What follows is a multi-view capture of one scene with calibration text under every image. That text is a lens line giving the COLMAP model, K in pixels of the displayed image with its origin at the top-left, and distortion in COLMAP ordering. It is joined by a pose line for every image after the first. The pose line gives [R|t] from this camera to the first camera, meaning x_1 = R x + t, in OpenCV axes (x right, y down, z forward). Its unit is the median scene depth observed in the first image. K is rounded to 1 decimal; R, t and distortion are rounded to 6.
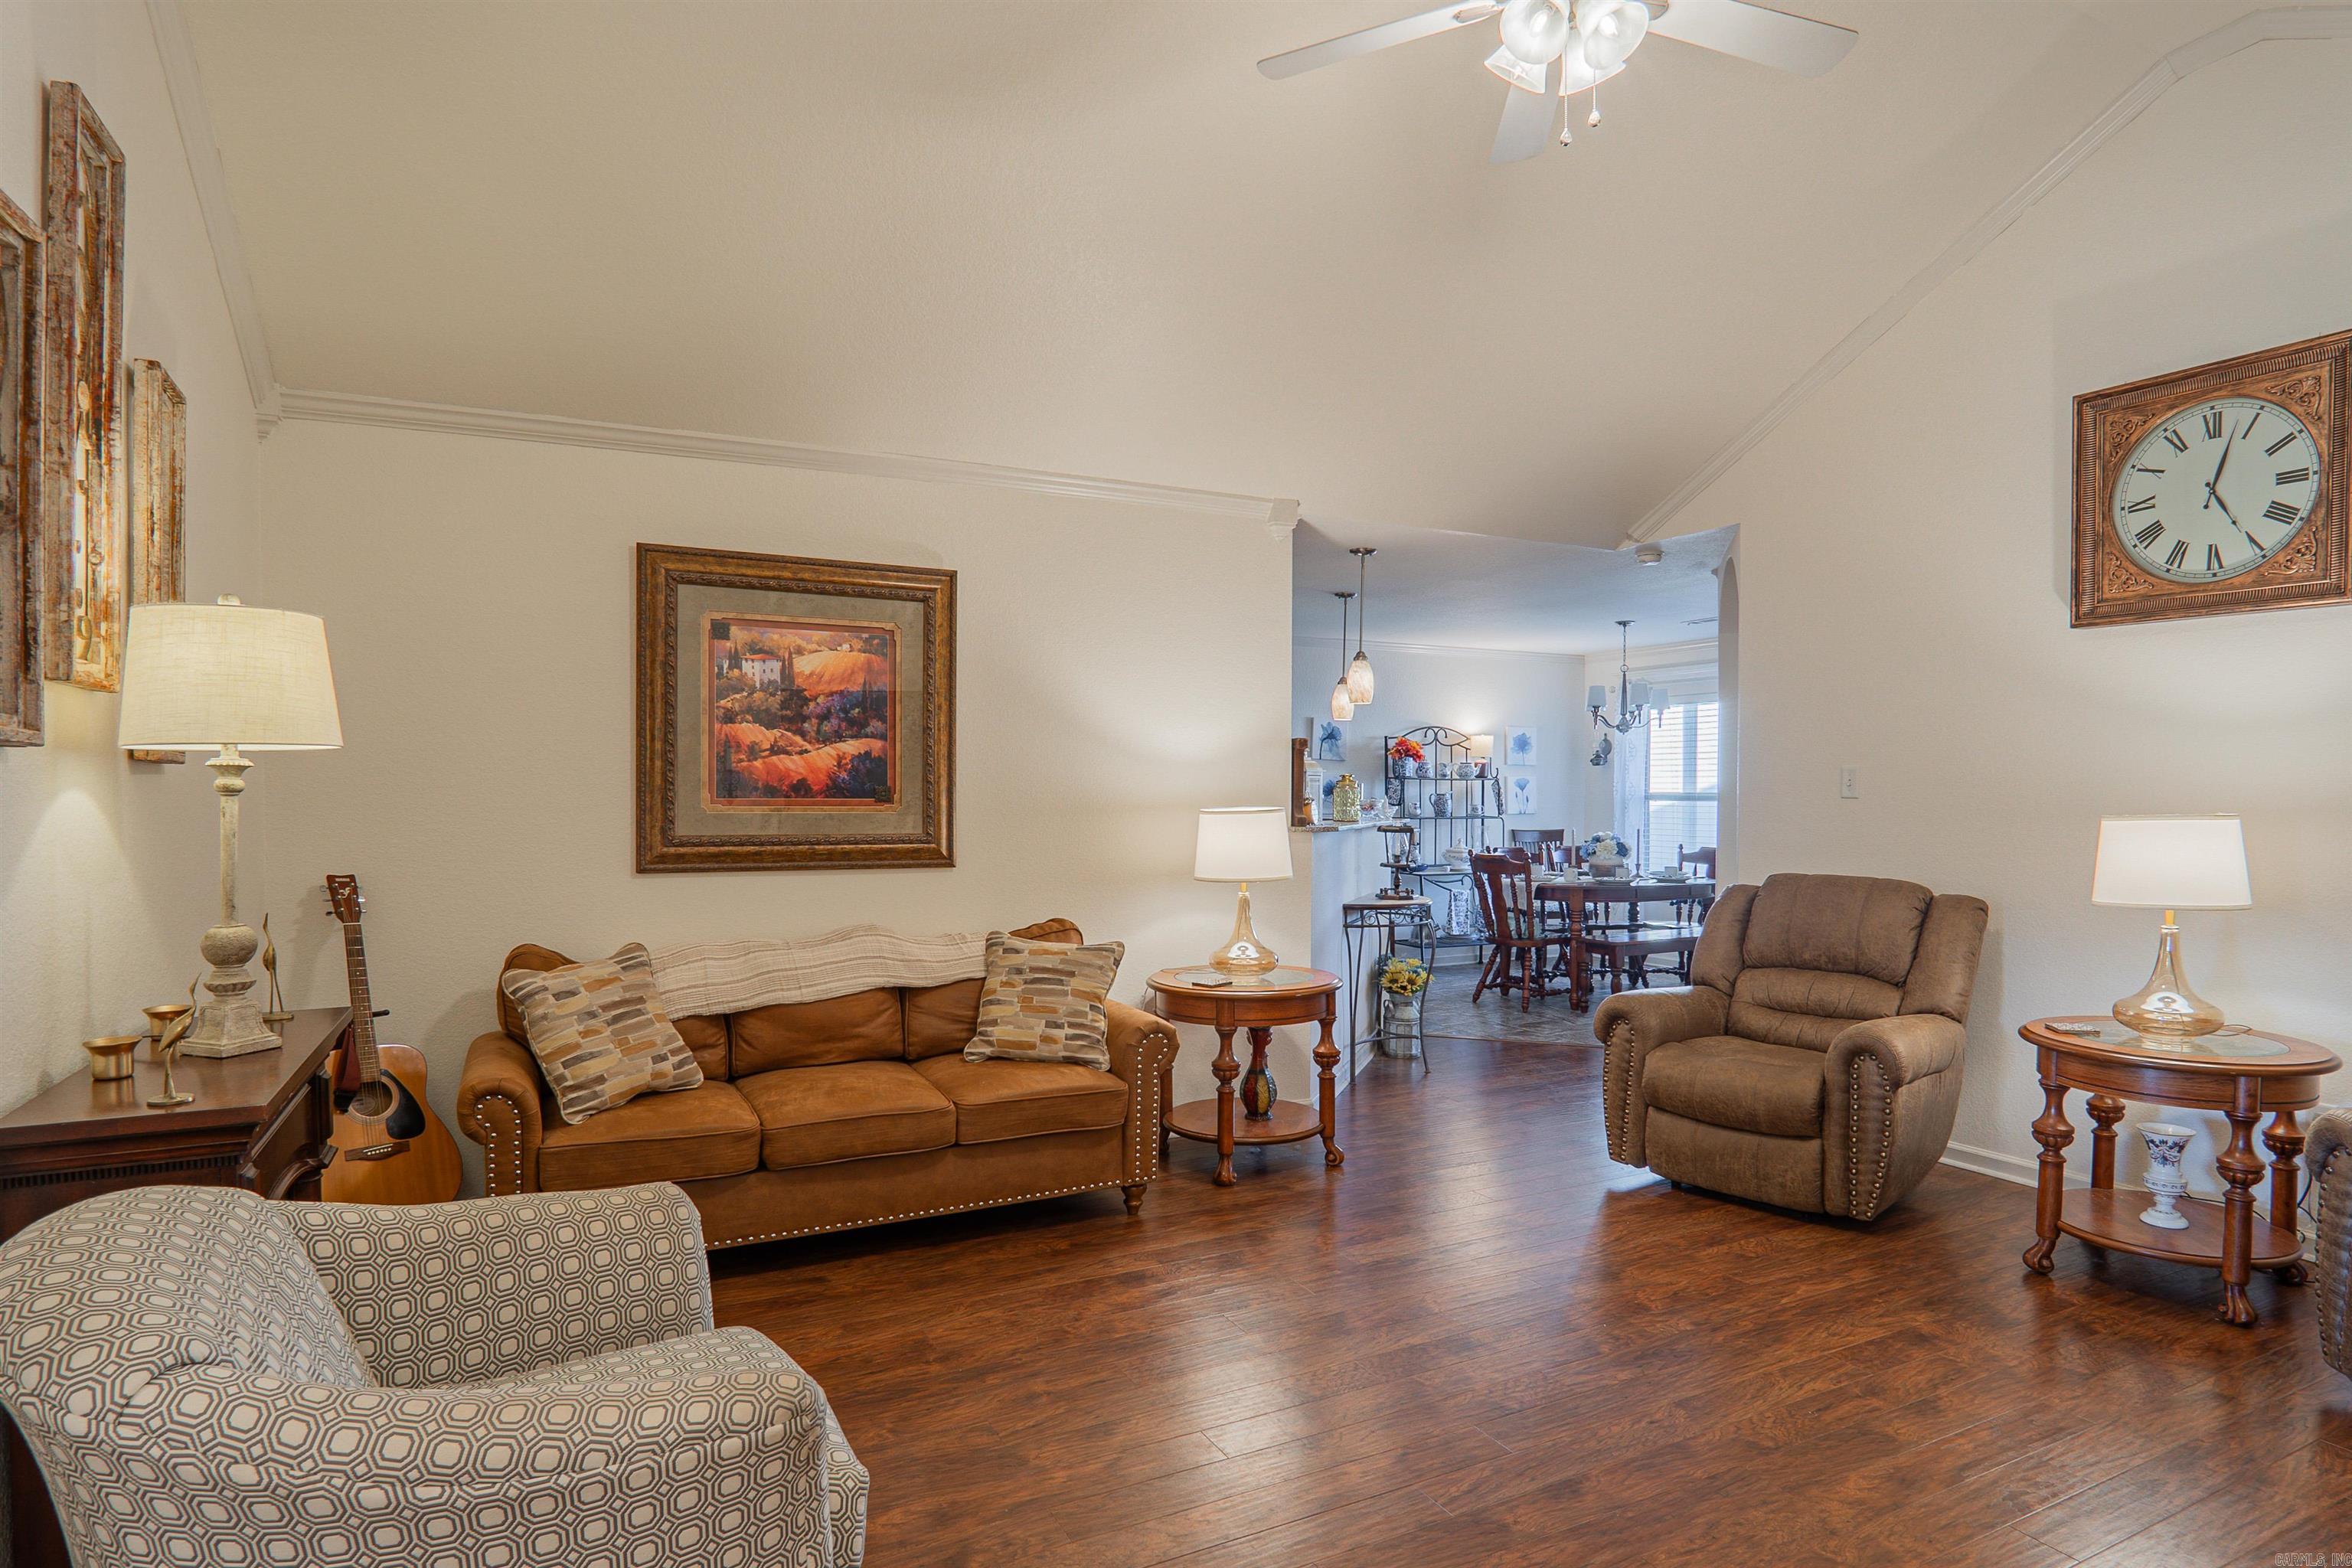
lens RADIAL K [[1288.0, 0, 1180.5], [0, 1288.0, 822.8], [0, 0, 1]] dist [-0.033390, 0.009506]
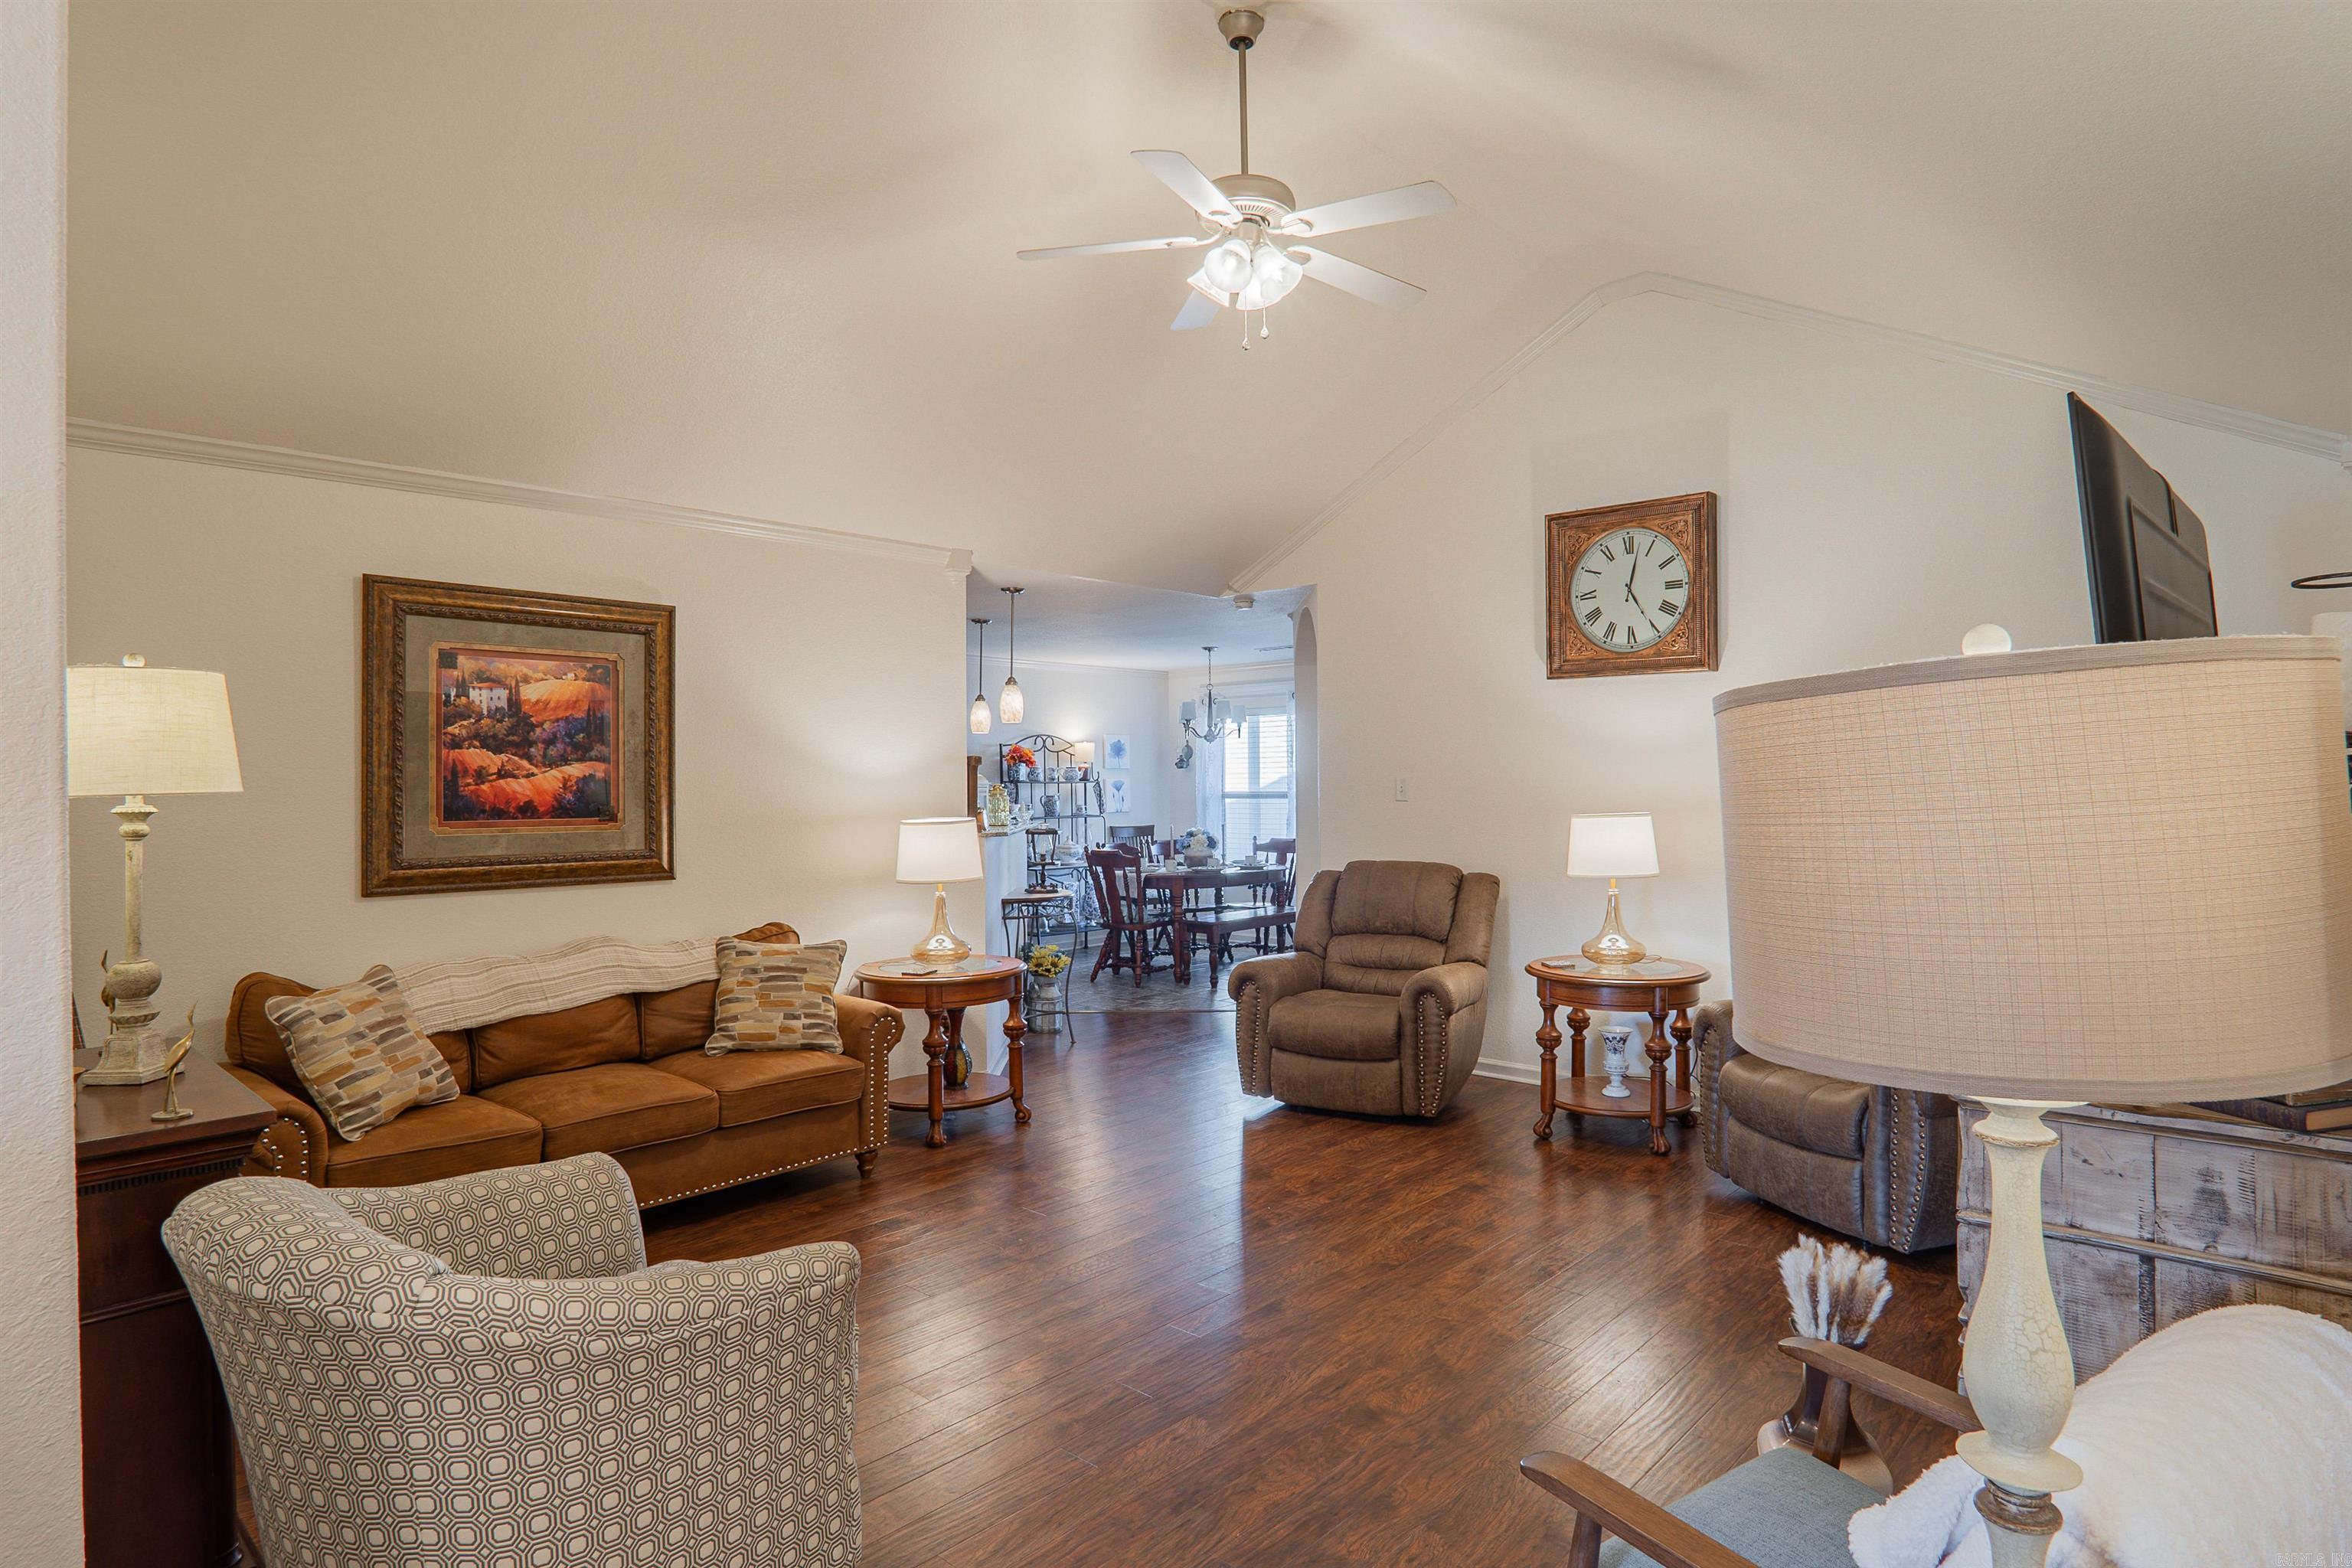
lens RADIAL K [[1288.0, 0, 1212.9], [0, 1288.0, 779.5], [0, 0, 1]] dist [-0.033390, 0.009506]
pose [[0.931624, -0.009721, 0.363294, -0.160306], [0.019906, 0.999506, -0.024302, -0.016041], [-0.362879, 0.029872, 0.931357, -0.185827]]
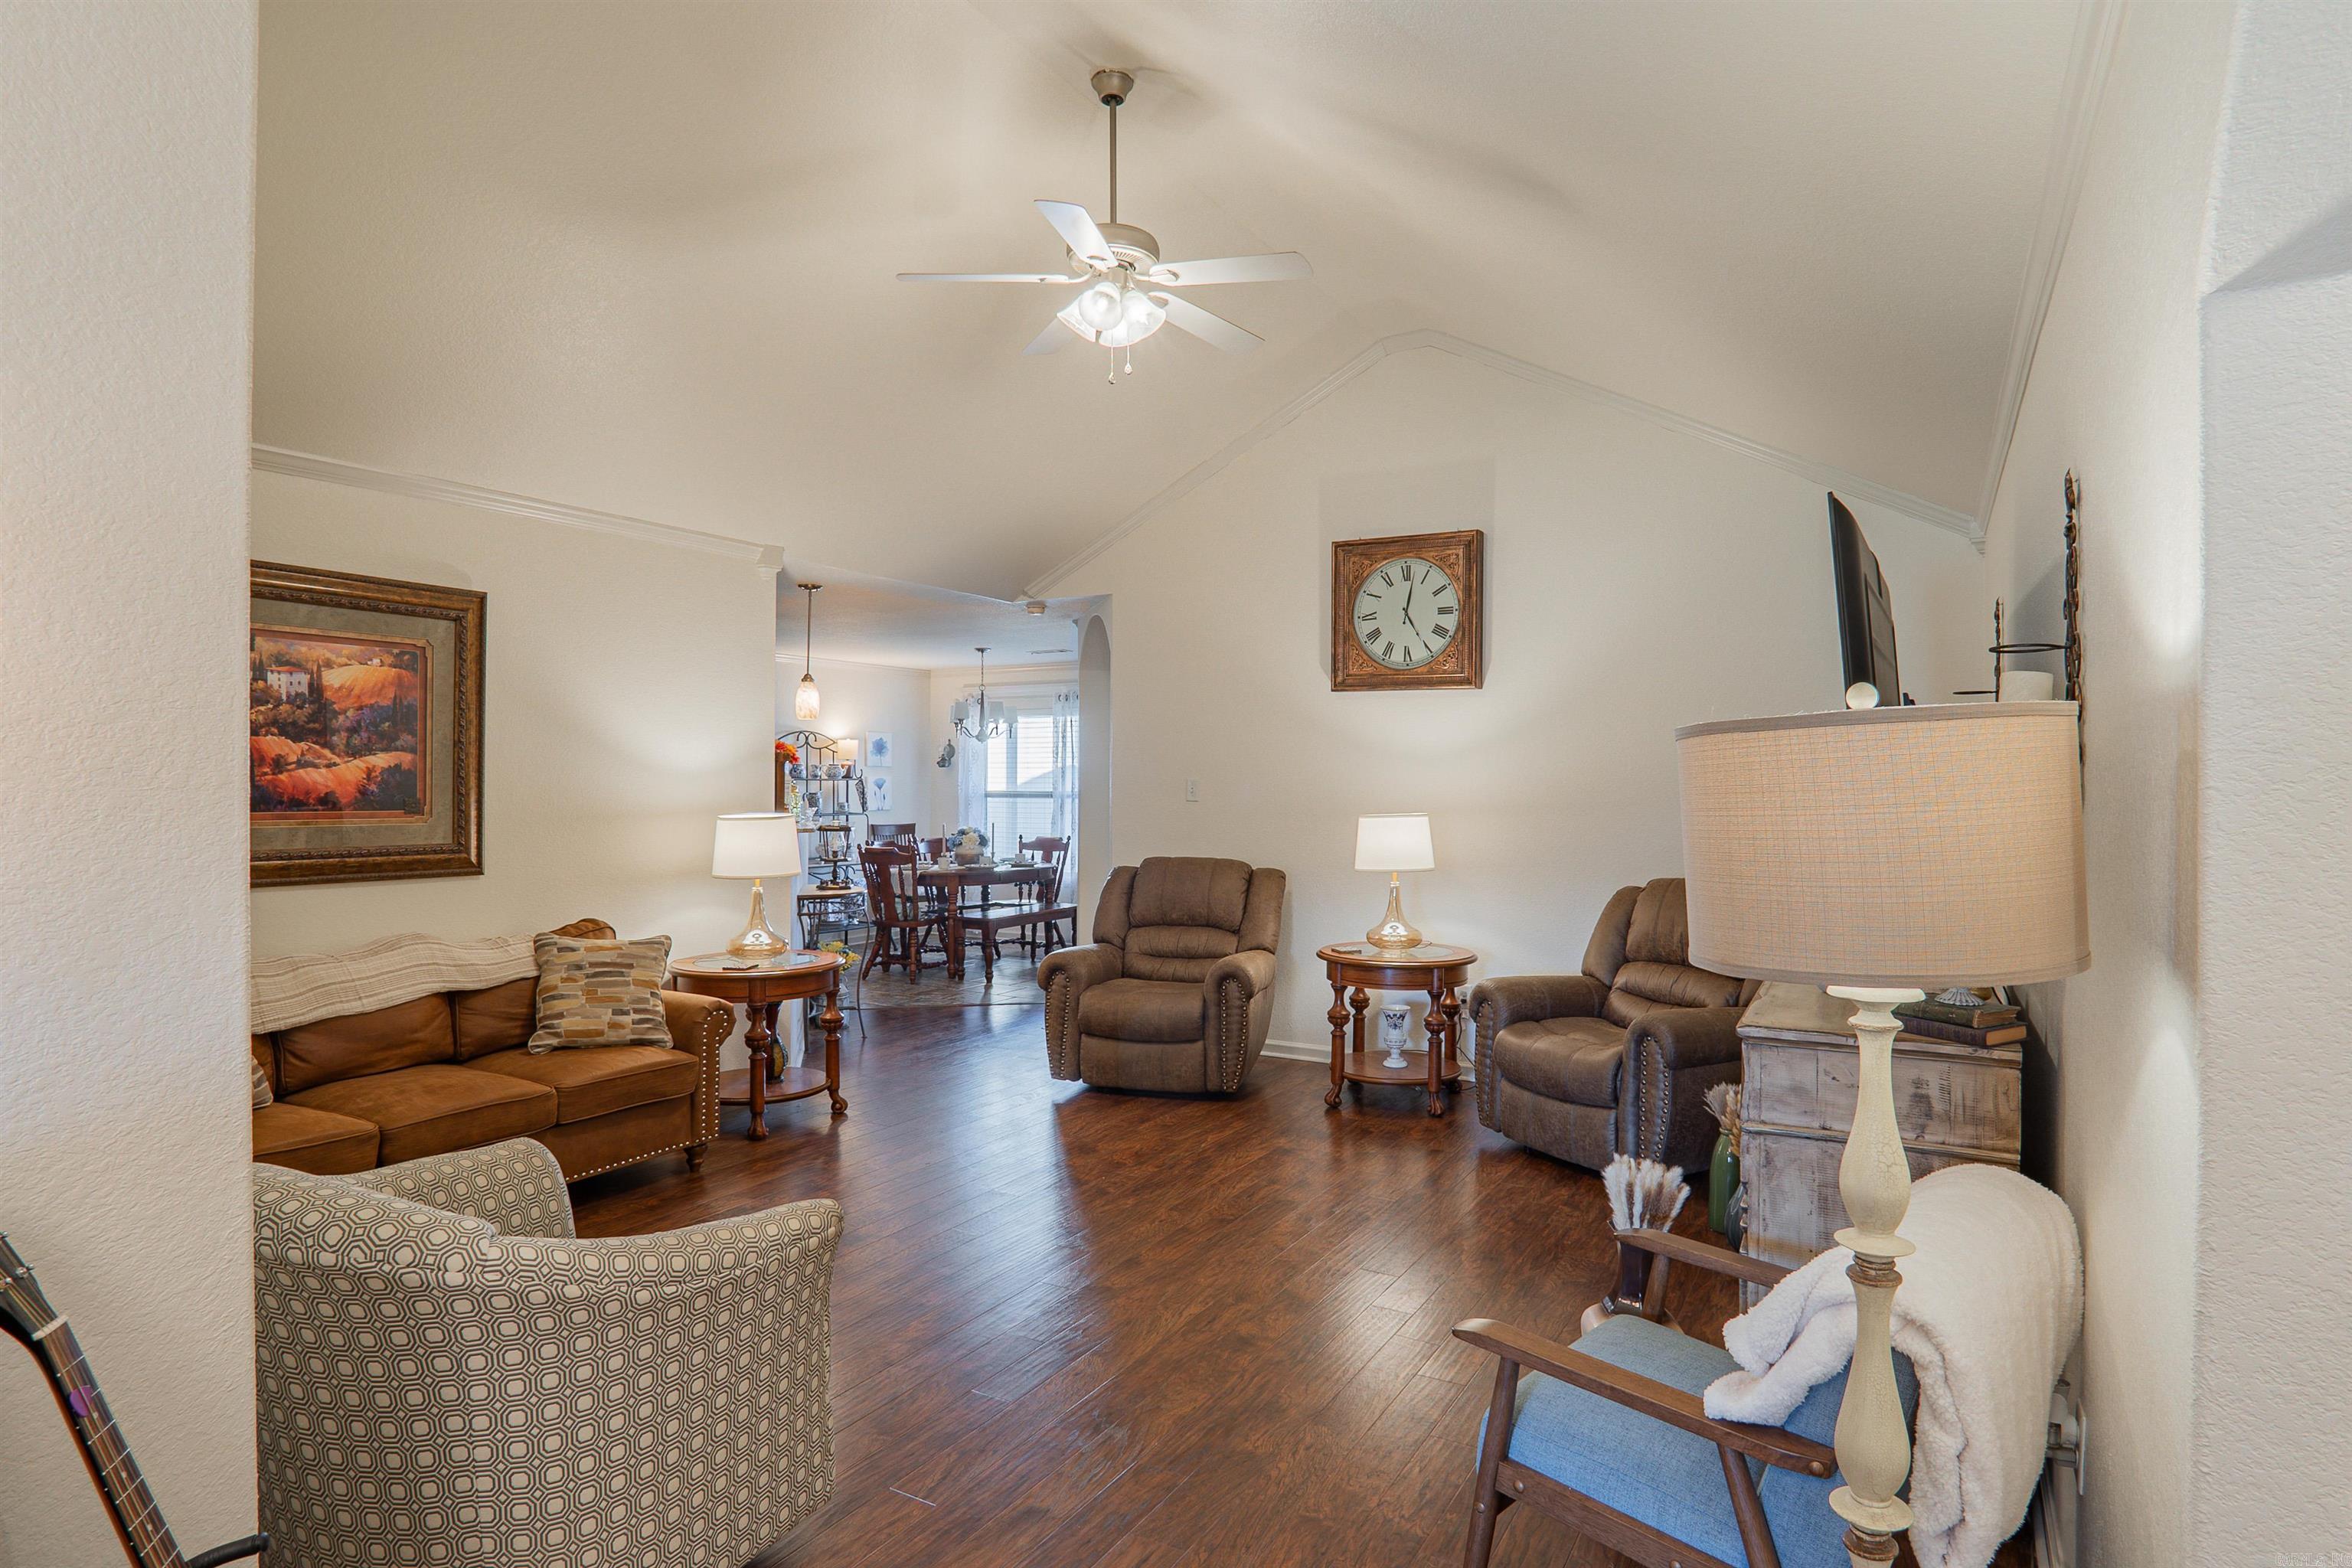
lens RADIAL K [[1288.0, 0, 1211.8], [0, 1288.0, 783.8], [0, 0, 1]] dist [-0.033390, 0.009506]
pose [[0.829404, 0.000519, 0.558649, -0.292488], [0.011607, 0.999768, -0.018161, -0.015409], [-0.558529, 0.021547, 0.829205, -0.211681]]
